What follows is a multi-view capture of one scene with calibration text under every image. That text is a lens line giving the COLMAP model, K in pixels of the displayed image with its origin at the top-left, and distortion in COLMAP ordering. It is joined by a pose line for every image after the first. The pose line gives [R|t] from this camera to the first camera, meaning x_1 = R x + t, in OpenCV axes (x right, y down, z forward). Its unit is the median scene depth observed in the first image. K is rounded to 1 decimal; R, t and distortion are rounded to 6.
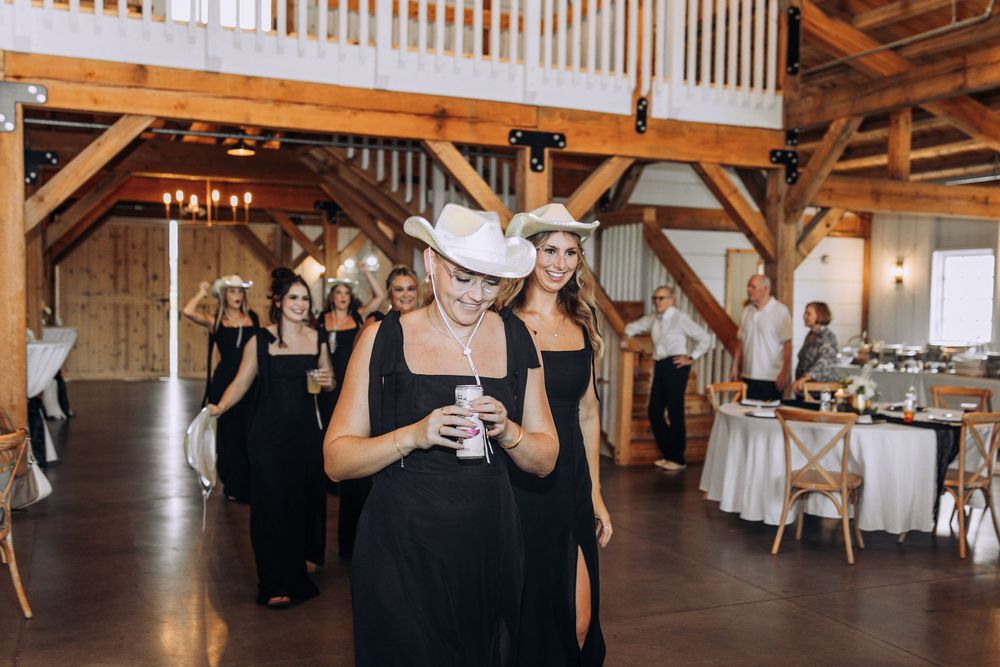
lens RADIAL K [[1002.2, 0, 516.7], [0, 1002.2, 334.3], [0, 0, 1]] dist [-0.002510, -0.027367]
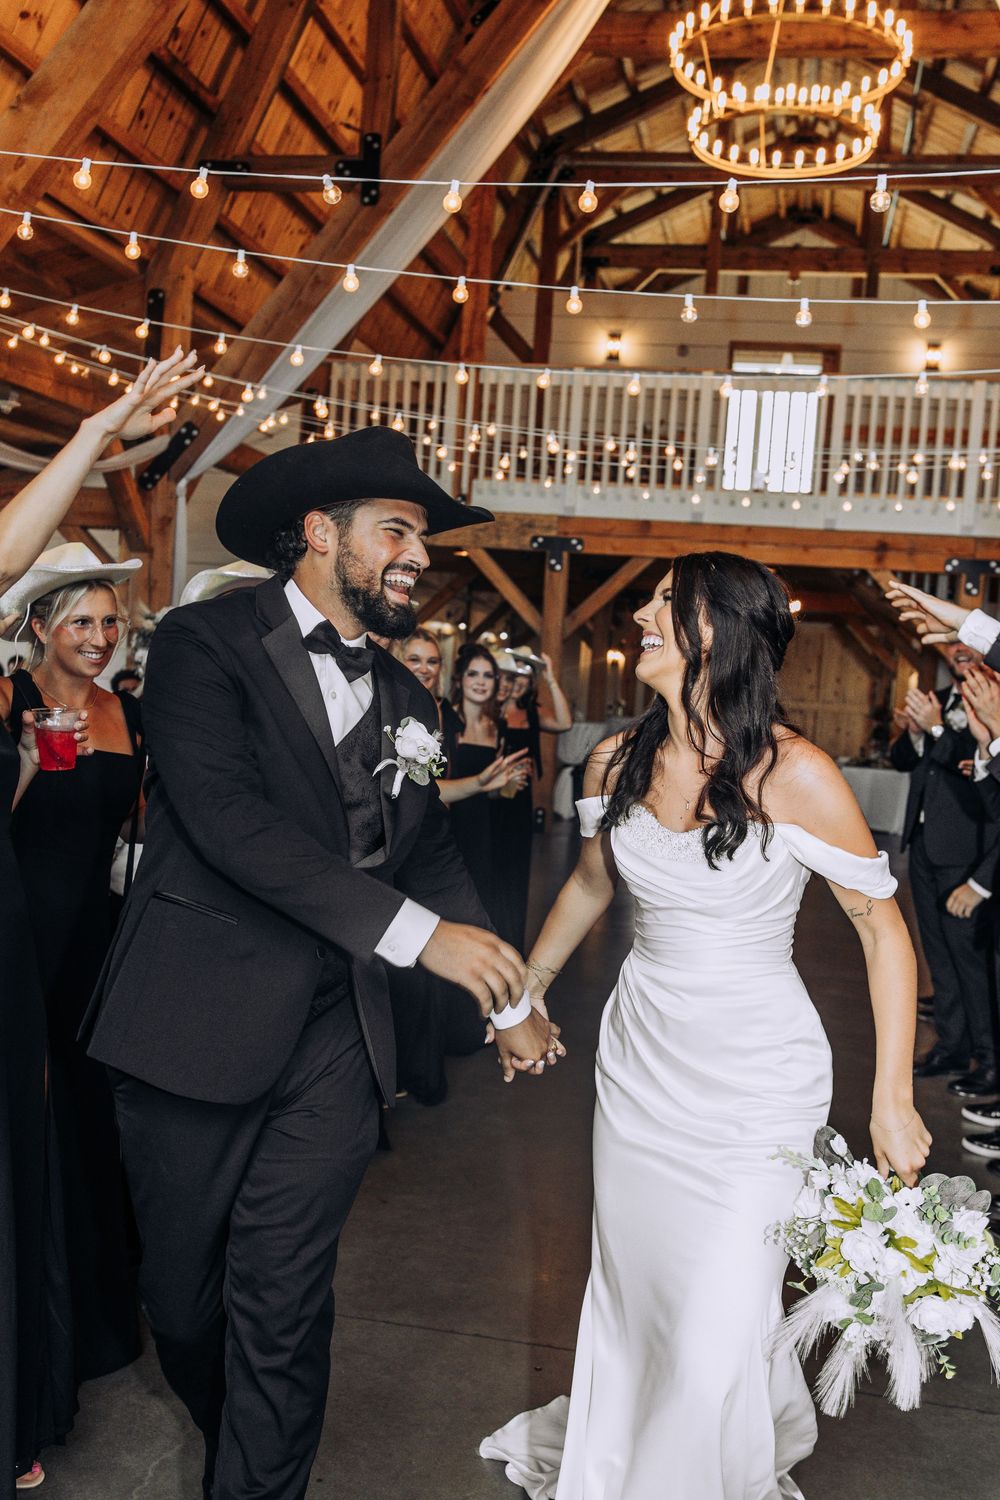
lens RADIAL K [[1503.4, 0, 500.7], [0, 1503.4, 769.2], [0, 0, 1]] dist [-0.002510, -0.027367]
pose [[0.814466, 0.074334, -0.575430, 0.548220], [-0.075587, 0.996901, 0.021794, 0.033629], [0.575267, 0.025744, 0.817560, -0.645527]]
